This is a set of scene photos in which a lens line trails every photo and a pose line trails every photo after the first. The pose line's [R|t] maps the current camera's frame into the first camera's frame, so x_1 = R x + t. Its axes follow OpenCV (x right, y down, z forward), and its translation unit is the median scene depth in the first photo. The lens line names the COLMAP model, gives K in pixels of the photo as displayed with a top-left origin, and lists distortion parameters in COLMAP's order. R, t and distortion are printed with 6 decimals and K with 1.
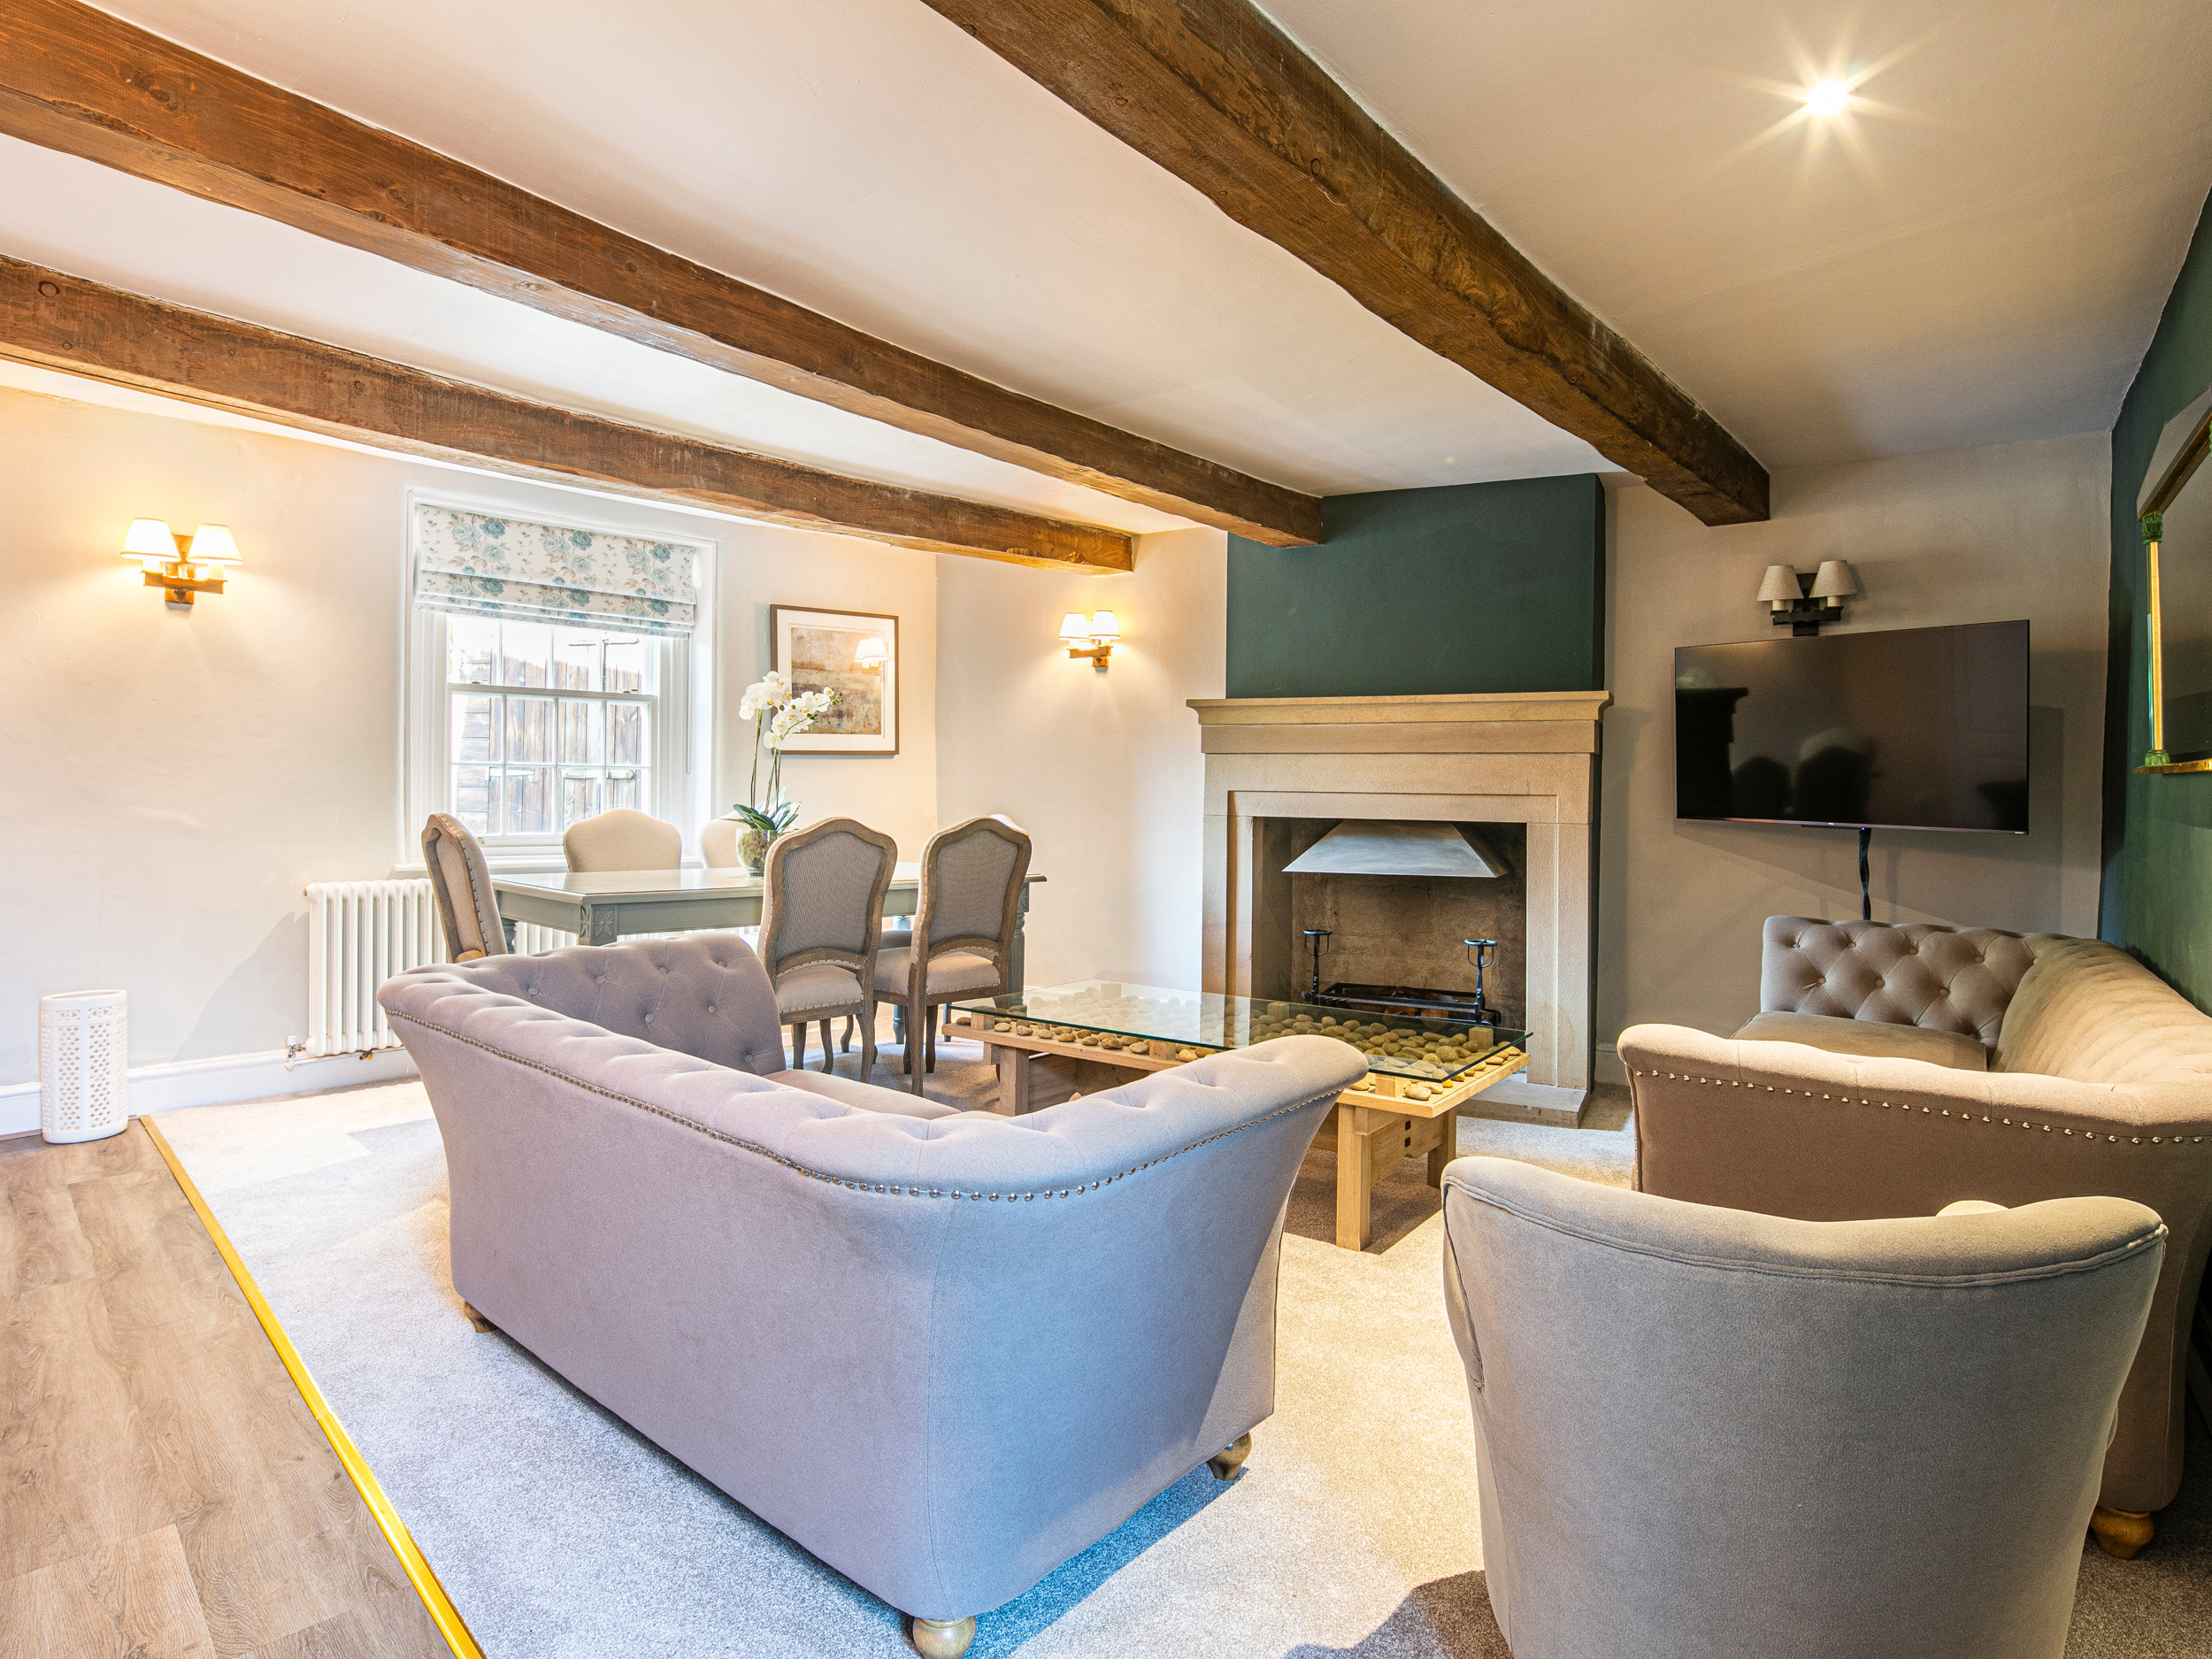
lens RADIAL K [[1217.5, 0, 1106.9], [0, 1217.5, 790.5], [0, 0, 1]] dist [0.003866, -0.002777]
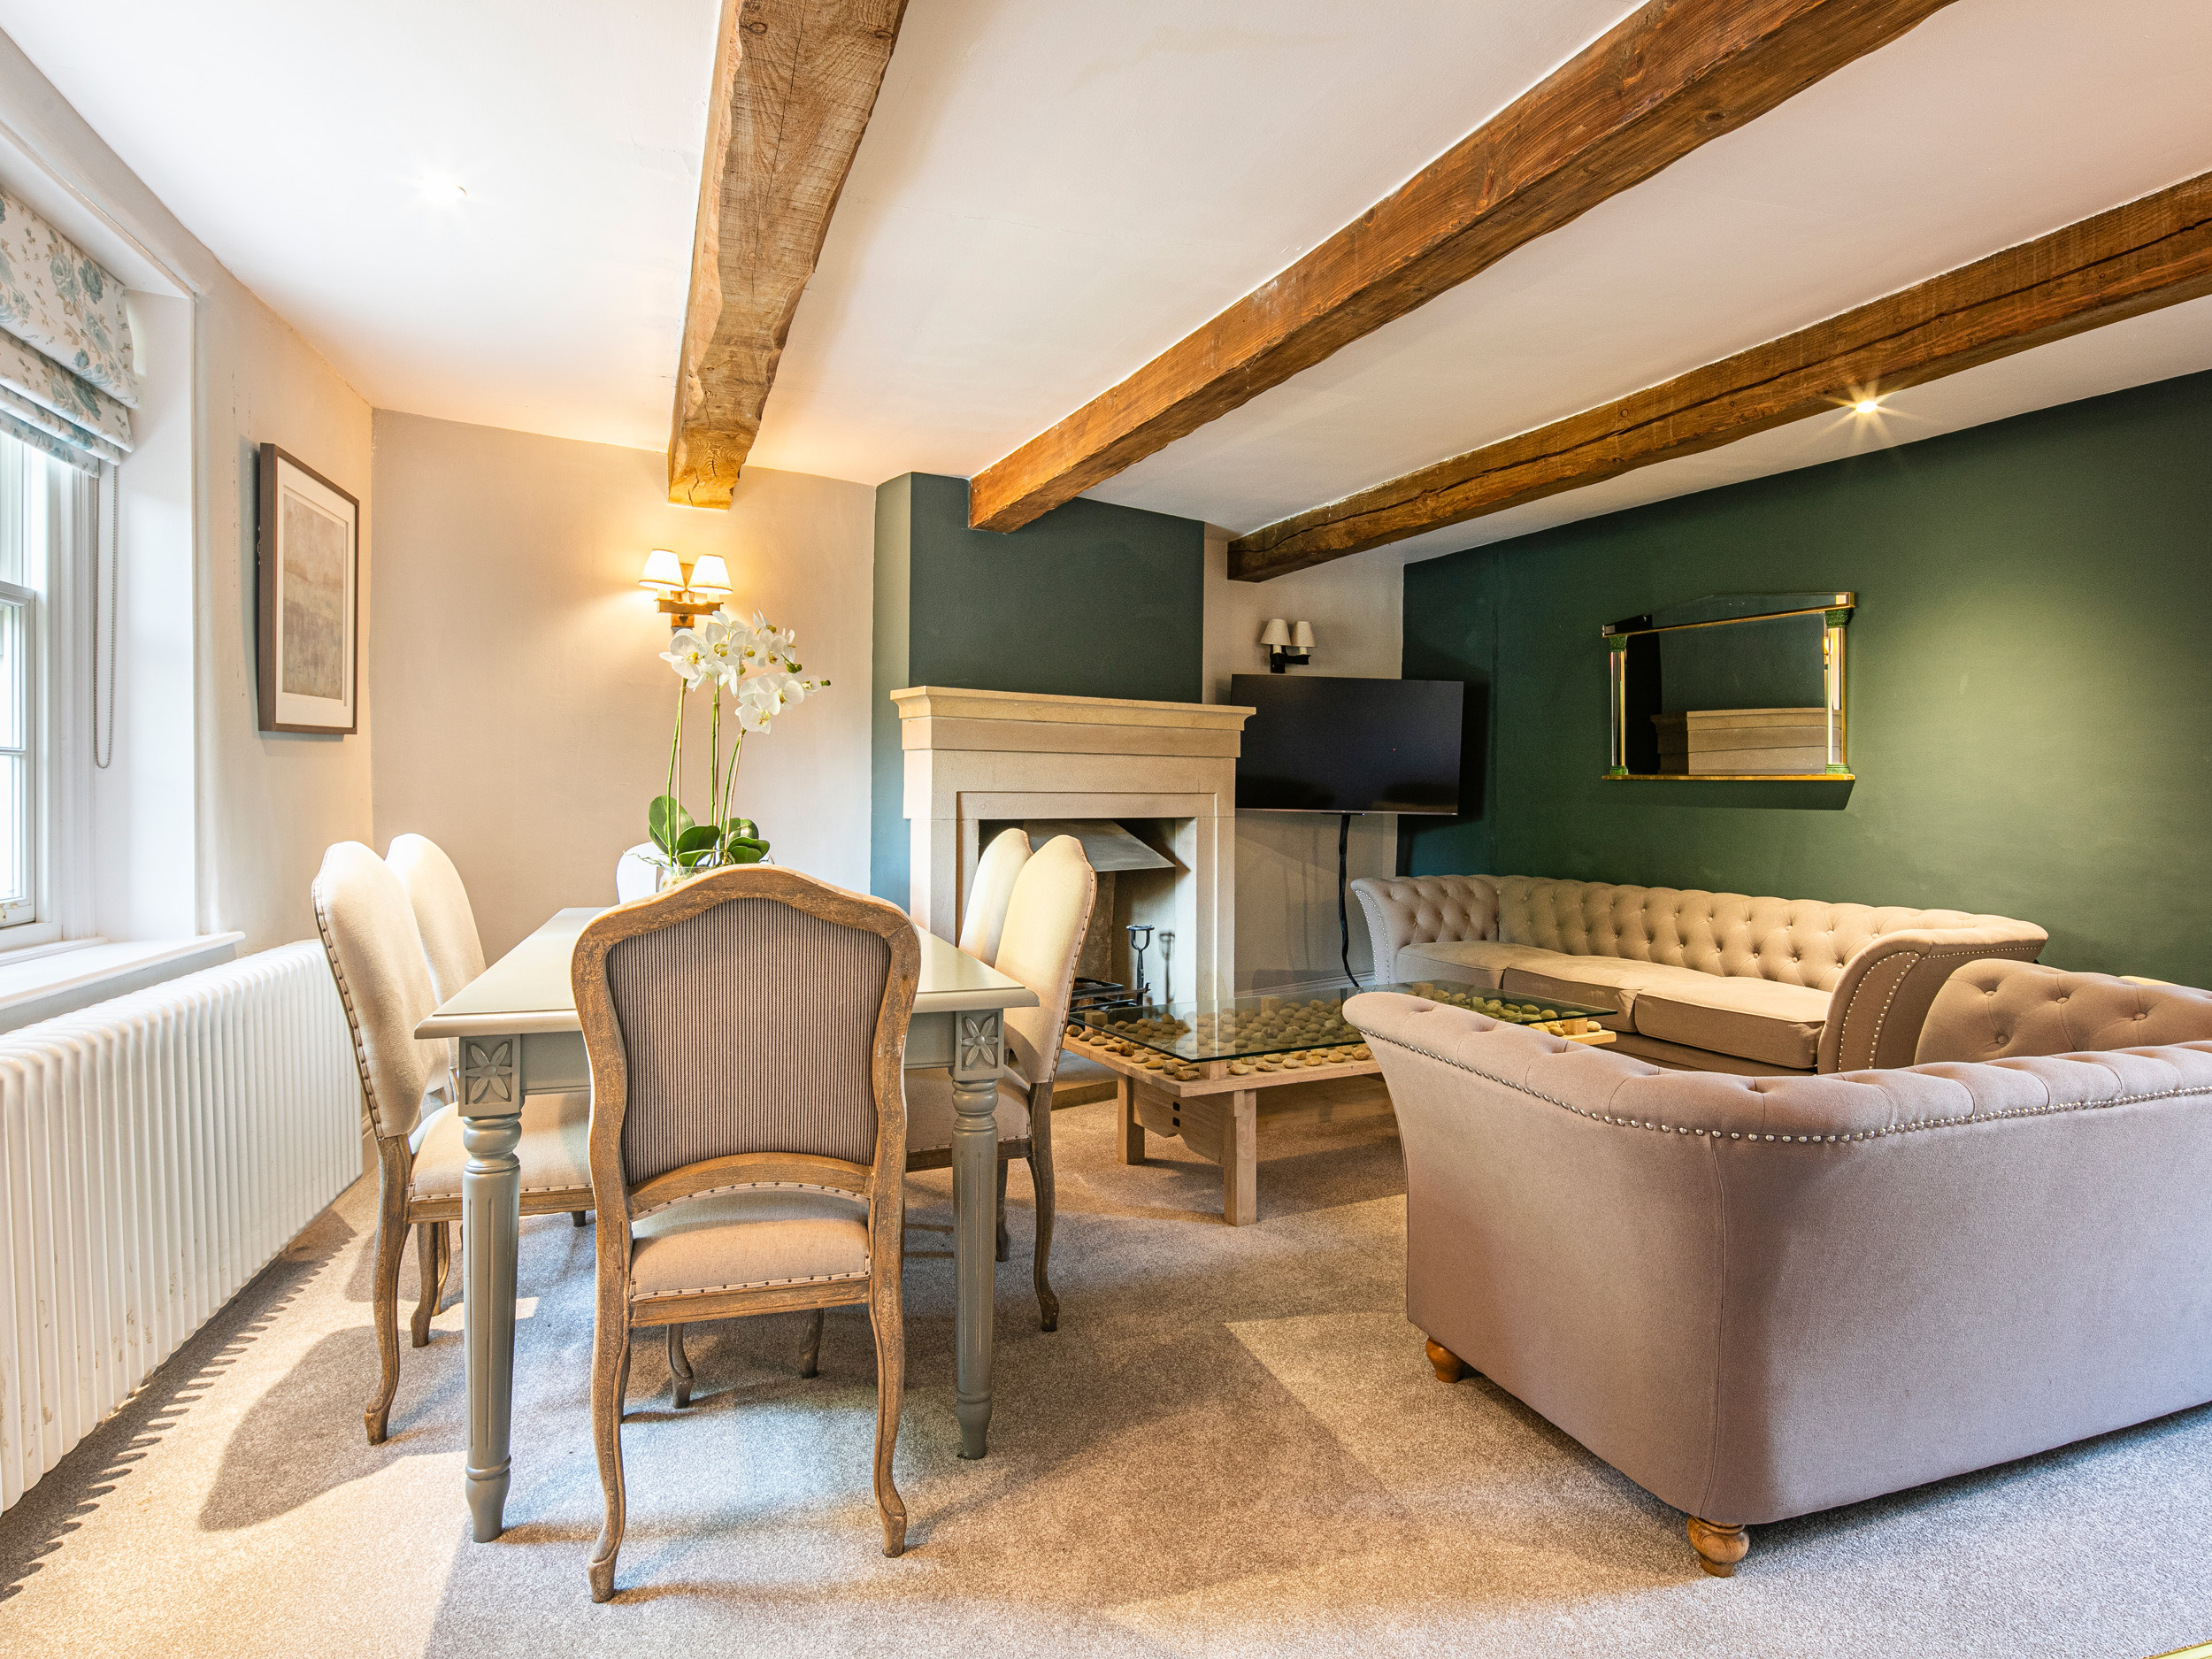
lens RADIAL K [[1199.1, 0, 1097.7], [0, 1199.1, 819.2], [0, 0, 1]] dist [-0.017541, -0.000321]
pose [[0.468042, -0.029415, 0.883217, -0.688131], [0.002959, 0.999492, 0.031719, -0.008088], [-0.883701, -0.012233, 0.467891, 0.547495]]
